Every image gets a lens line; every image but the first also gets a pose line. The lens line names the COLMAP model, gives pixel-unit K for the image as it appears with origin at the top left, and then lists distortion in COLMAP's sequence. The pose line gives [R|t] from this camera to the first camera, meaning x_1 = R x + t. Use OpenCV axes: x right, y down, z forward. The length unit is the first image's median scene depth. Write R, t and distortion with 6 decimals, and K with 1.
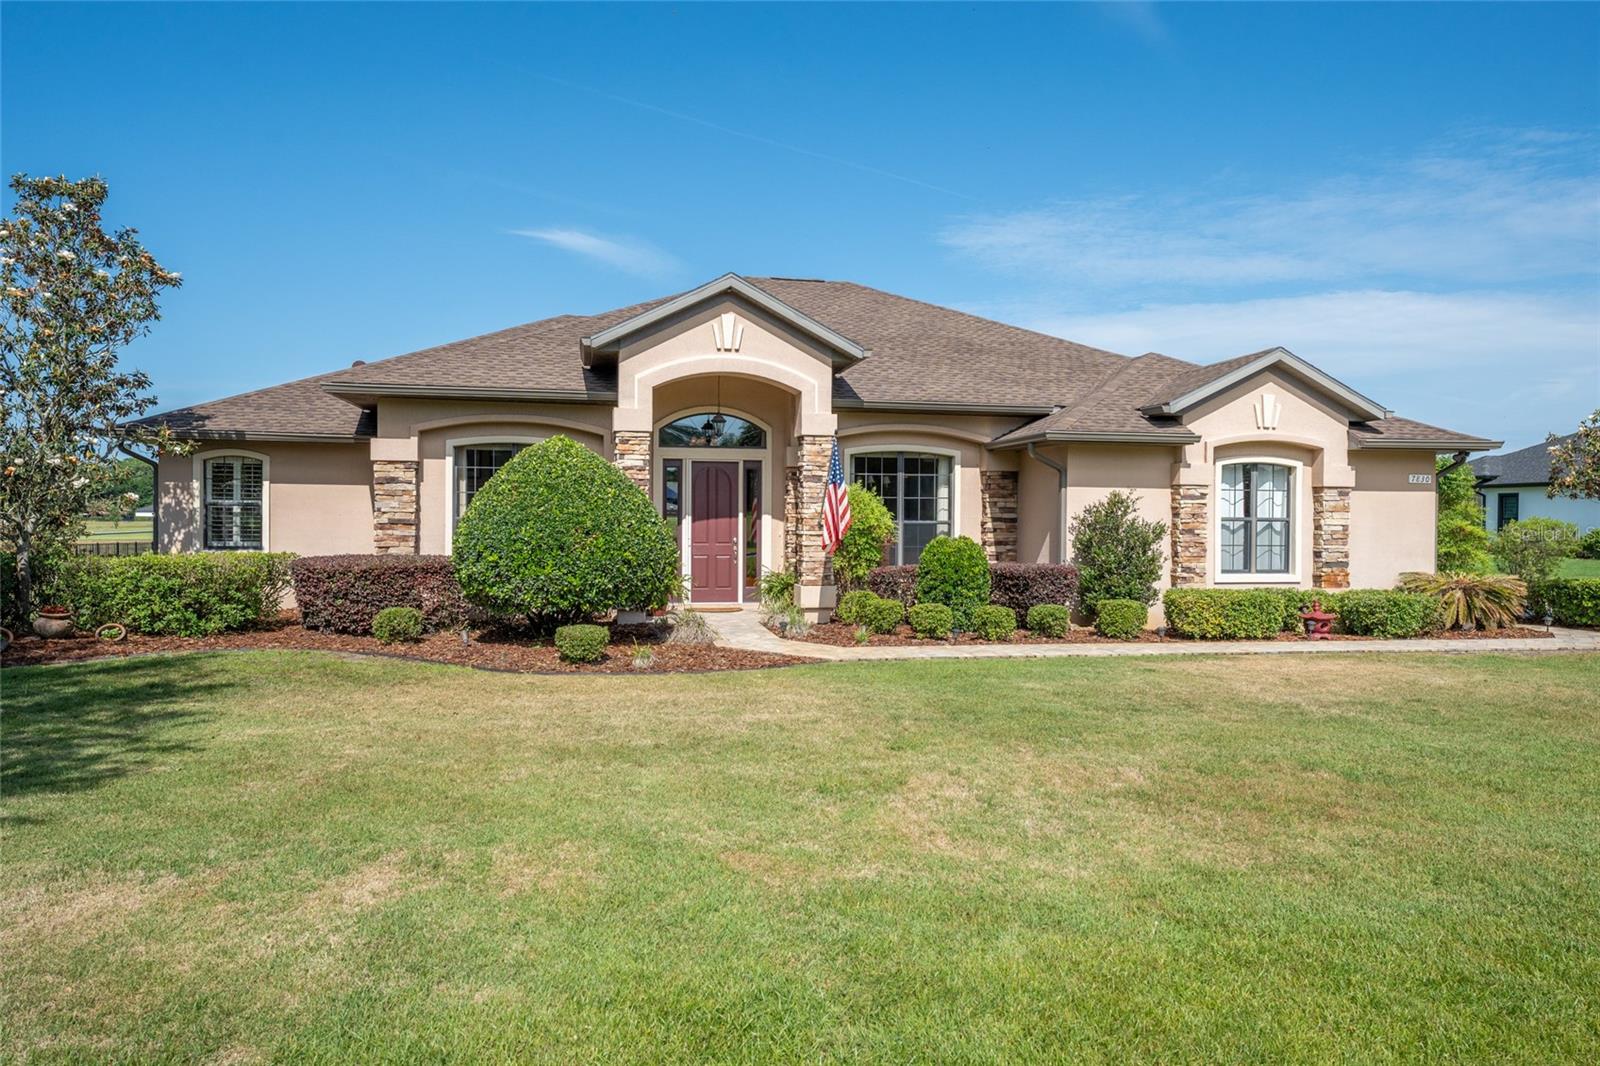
lens RADIAL K [[1094.5, 0, 799.5], [0, 1094.5, 529.6], [0, 0, 1]] dist [-0.000050, 0.000595]
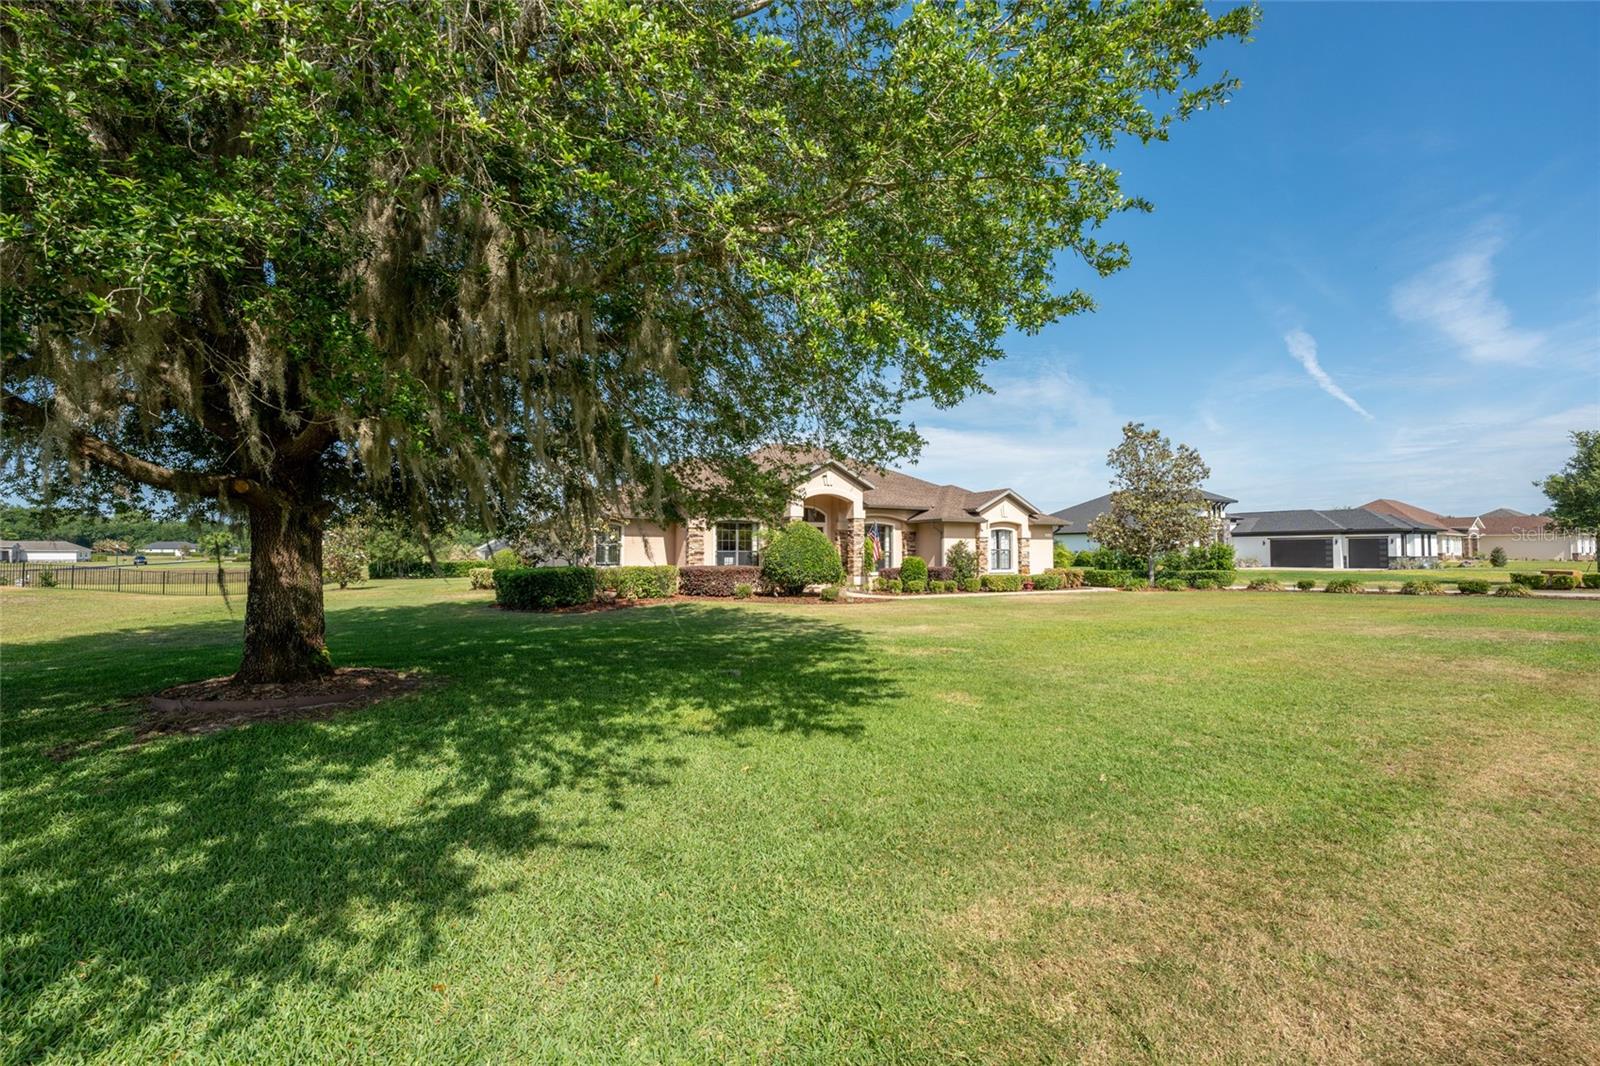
lens RADIAL K [[645.7, 0, 800.9], [0, 645.7, 541.1], [0, 0, 1]] dist [0.000418, 0.000197]
pose [[0.956629, -0.001095, 0.291306, -0.551738], [0.007498, 0.999754, -0.020865, -0.001029], [-0.291211, 0.022144, 0.956402, -0.422774]]
